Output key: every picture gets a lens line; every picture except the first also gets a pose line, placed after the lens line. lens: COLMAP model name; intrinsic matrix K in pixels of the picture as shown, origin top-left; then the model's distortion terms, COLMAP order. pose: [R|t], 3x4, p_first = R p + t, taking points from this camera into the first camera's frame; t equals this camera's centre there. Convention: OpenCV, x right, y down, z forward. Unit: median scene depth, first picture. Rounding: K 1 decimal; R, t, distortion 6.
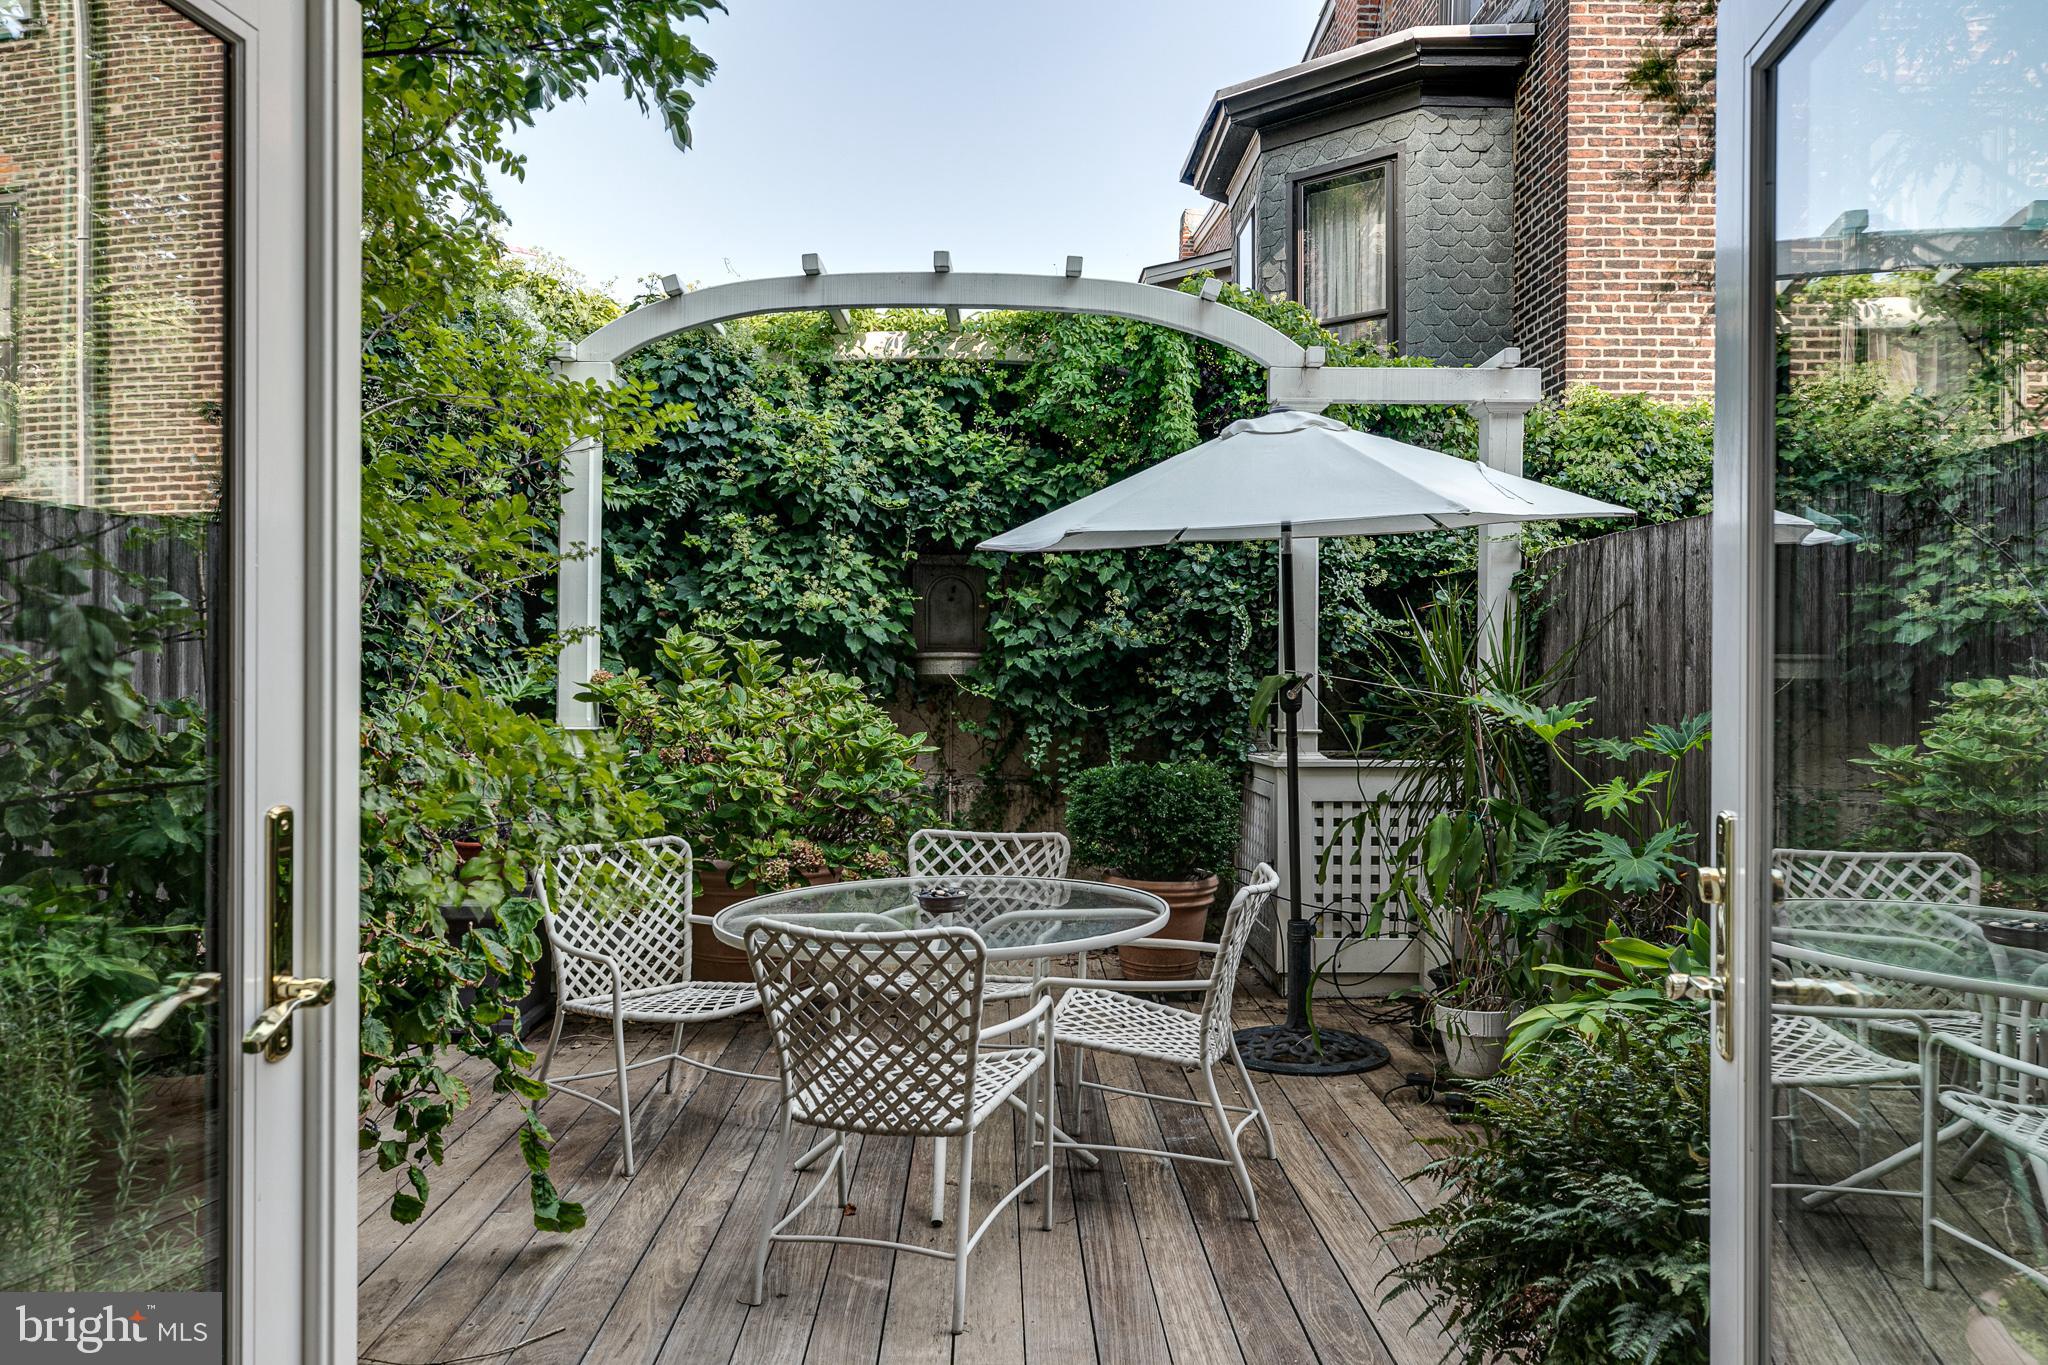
lens RADIAL K [[1425.9, 0, 1024.0], [0, 1425.9, 682.5], [0, 0, 1]] dist [0.000248, -0.000081]
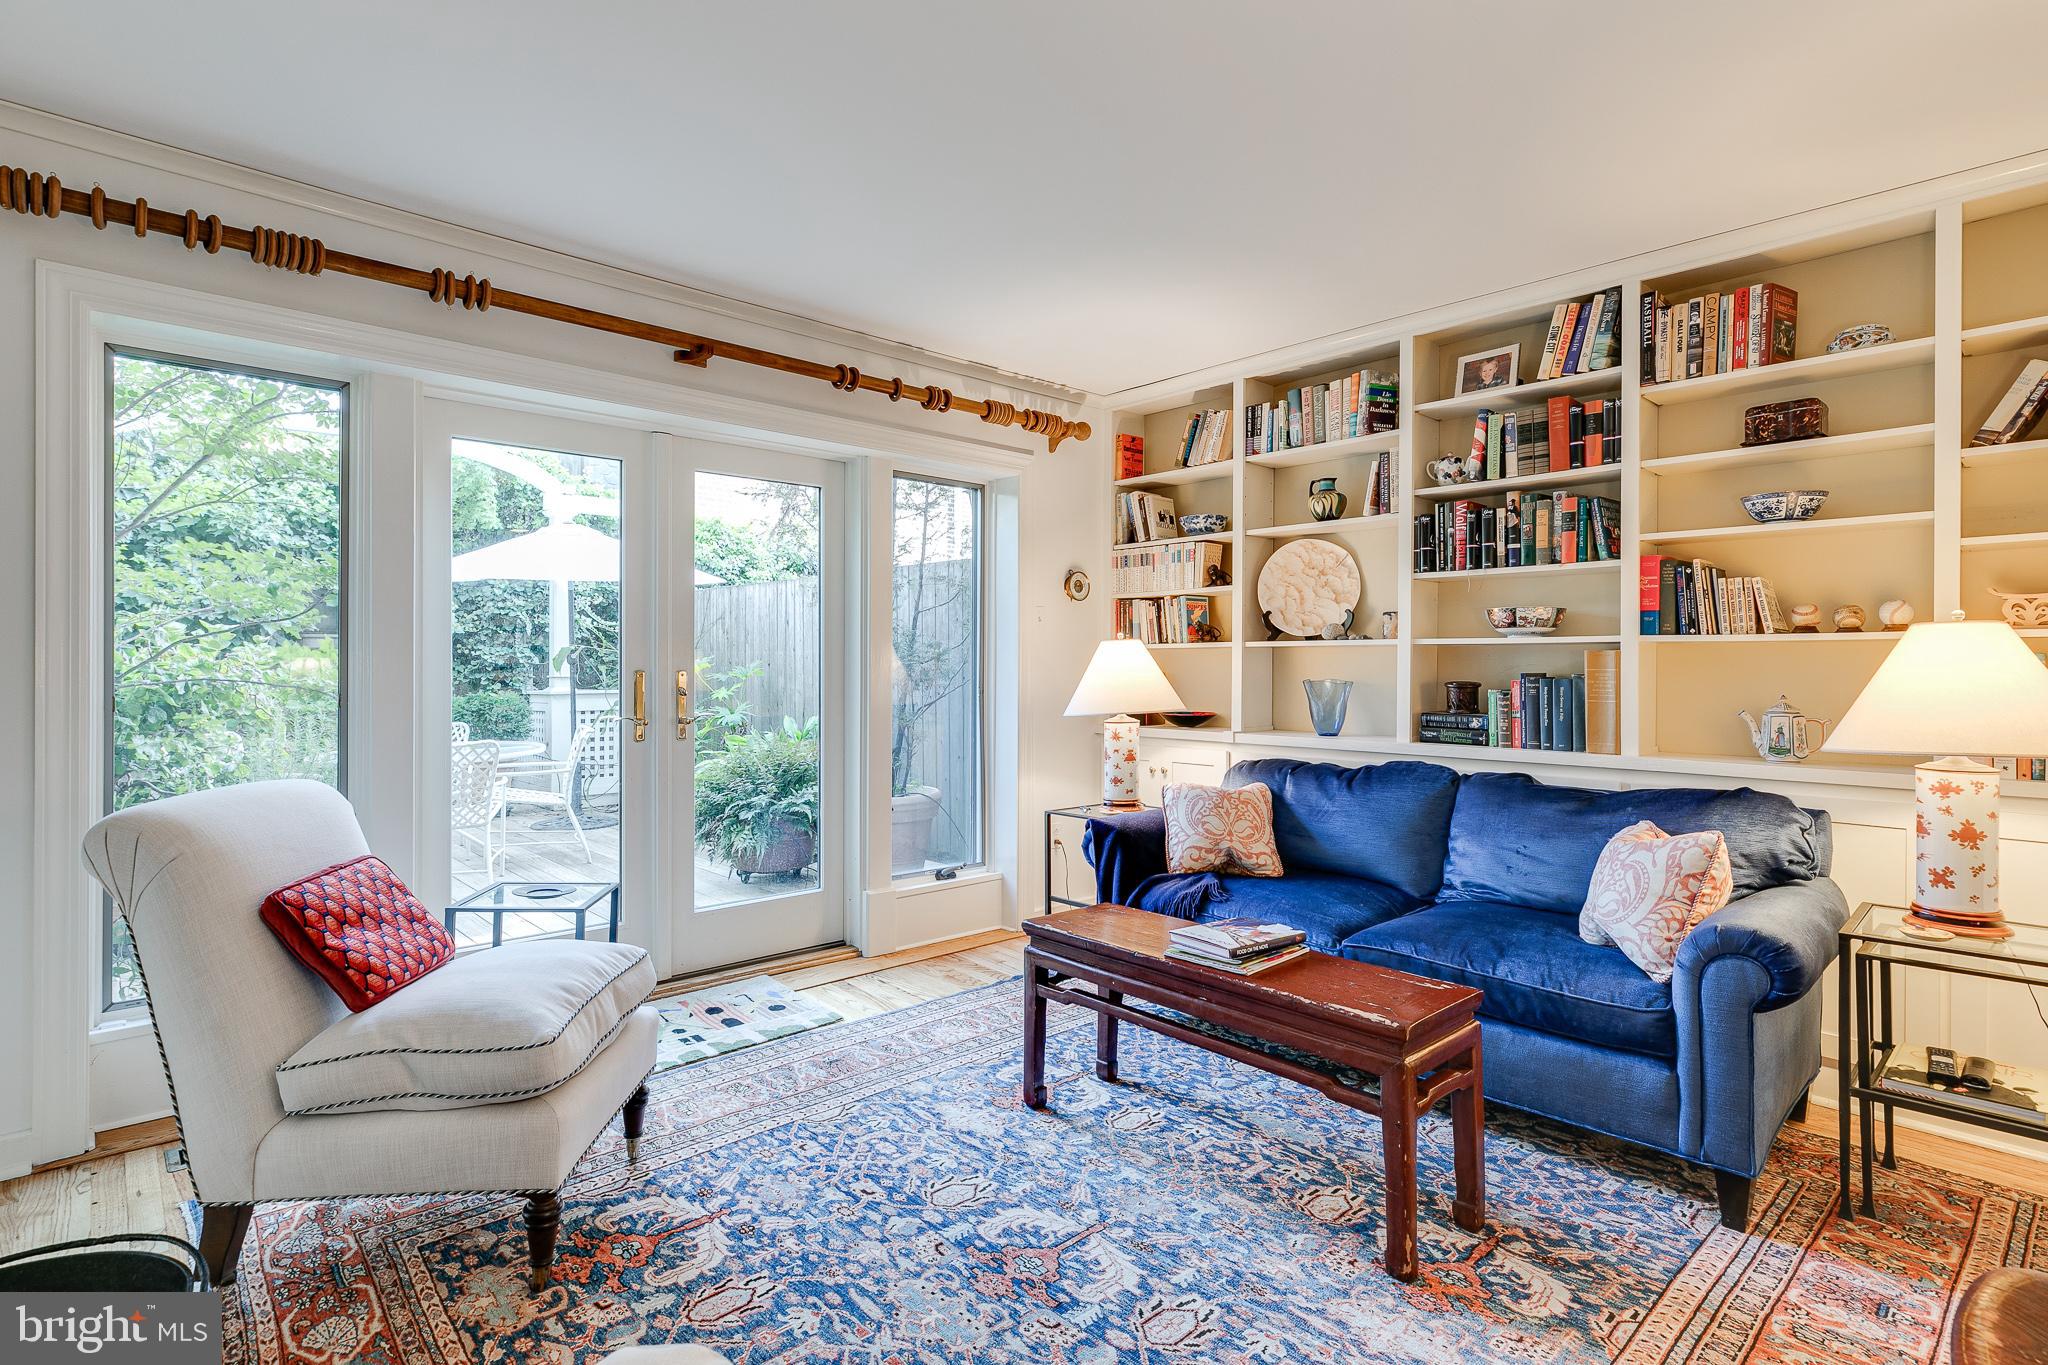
lens RADIAL K [[1014.4, 0, 1015.7], [0, 1014.4, 666.2], [0, 0, 1]] dist [0.000930, 0.000299]
pose [[0.756067, -0.003795, 0.654483, -0.233672], [0.002245, 0.999992, 0.003205, 0.015153], [-0.654490, -0.000954, 0.756070, -0.445909]]
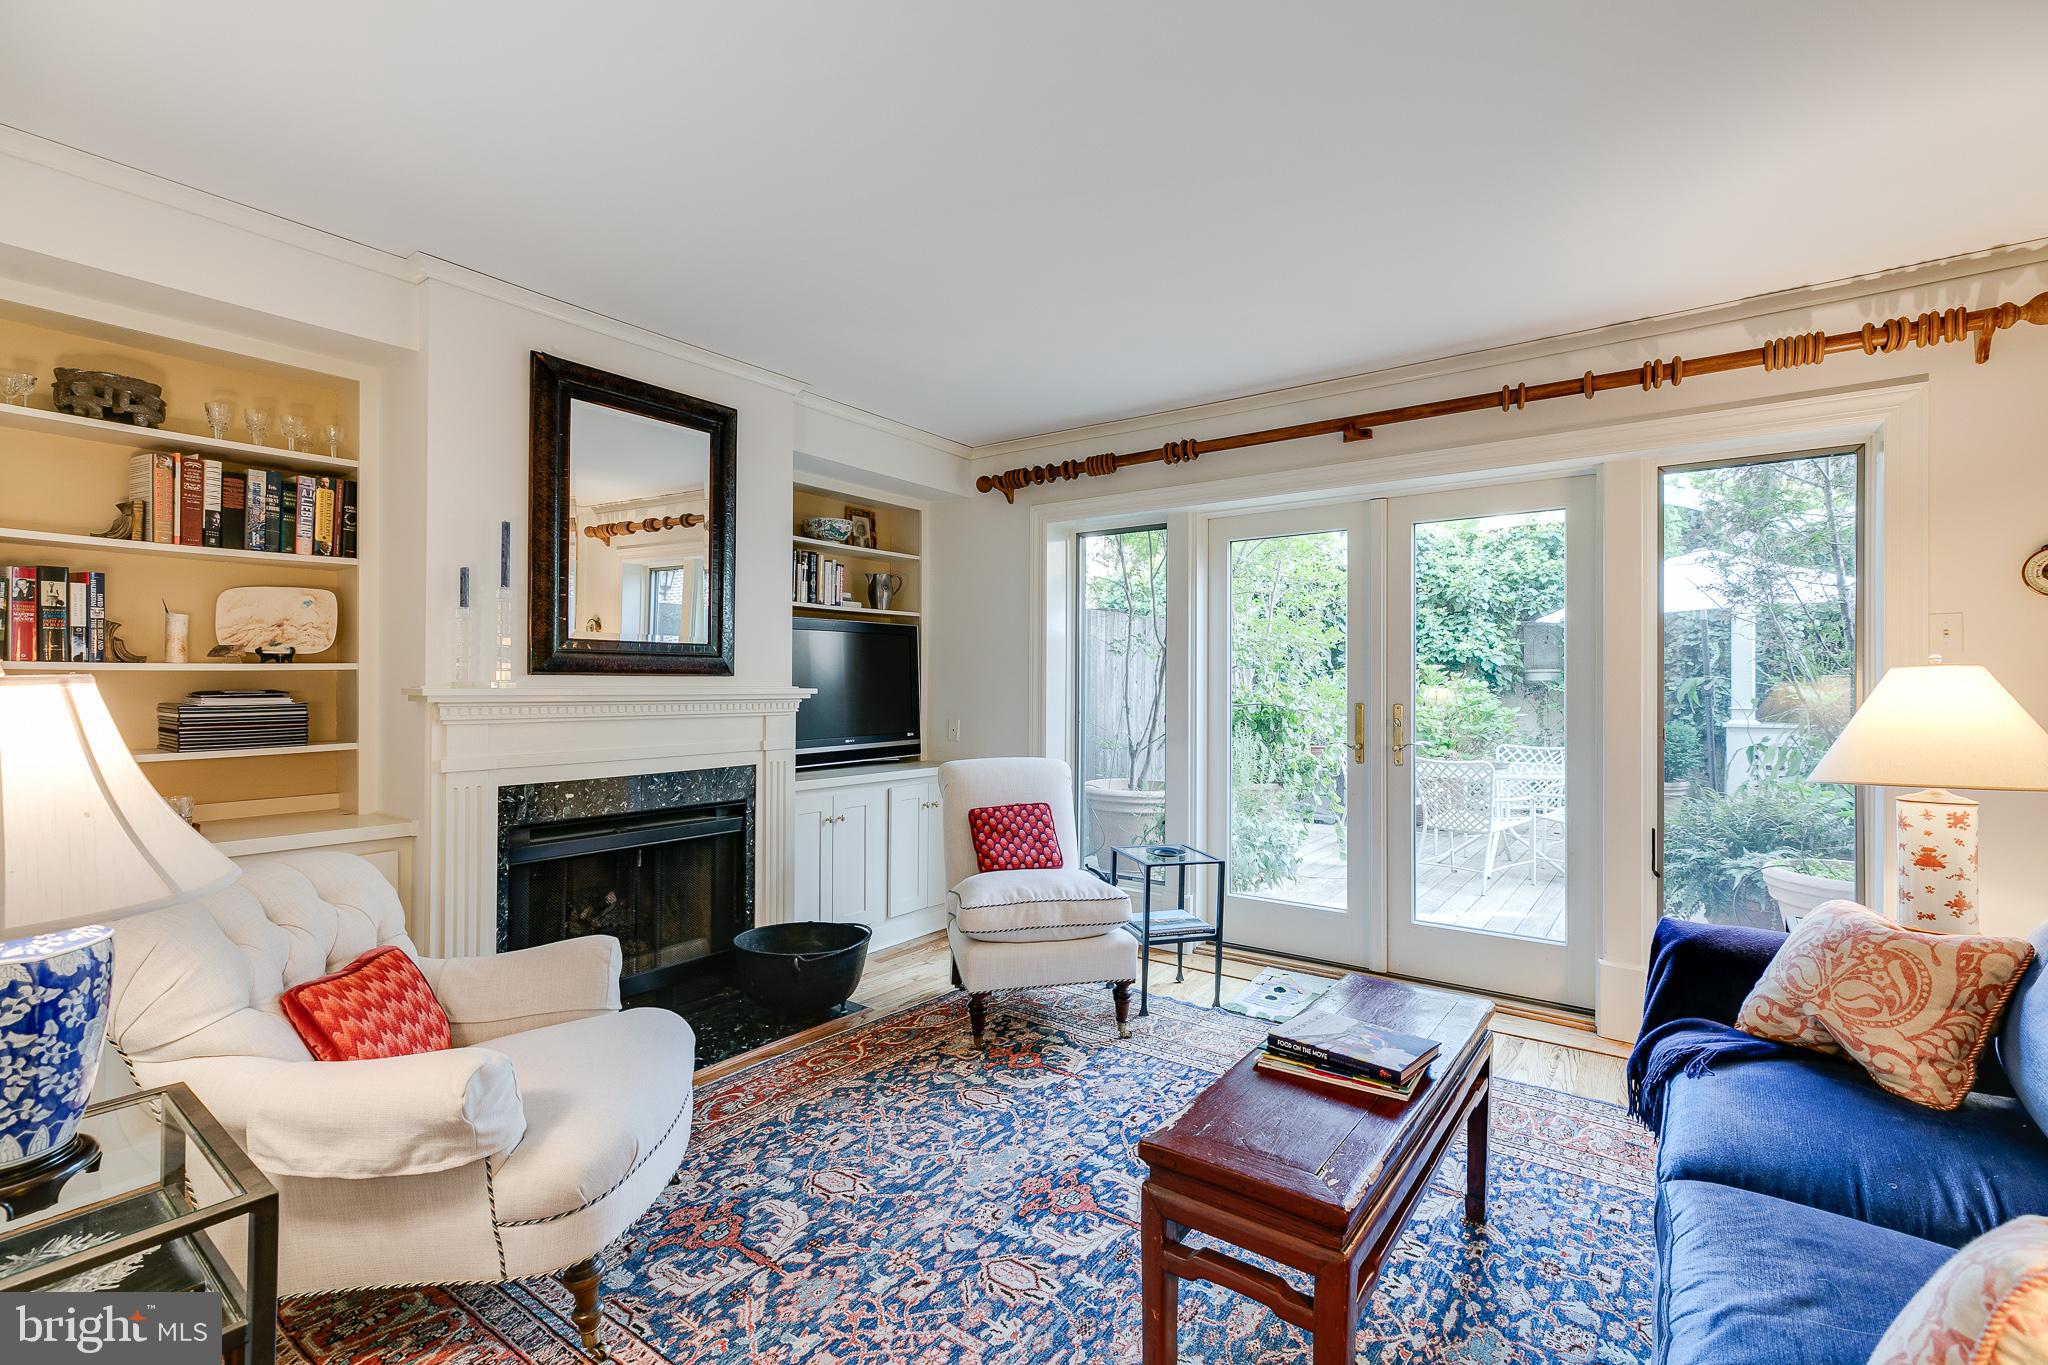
lens RADIAL K [[905.2, 0, 1024.0], [0, 905.2, 682.5], [0, 0, 1]] dist [0.007978, -0.000016]
pose [[0.792772, -0.004448, -0.609503, 0.158283], [-0.001457, 0.999957, -0.009193, 0.011082], [0.609517, 0.008176, 0.792731, -0.491939]]
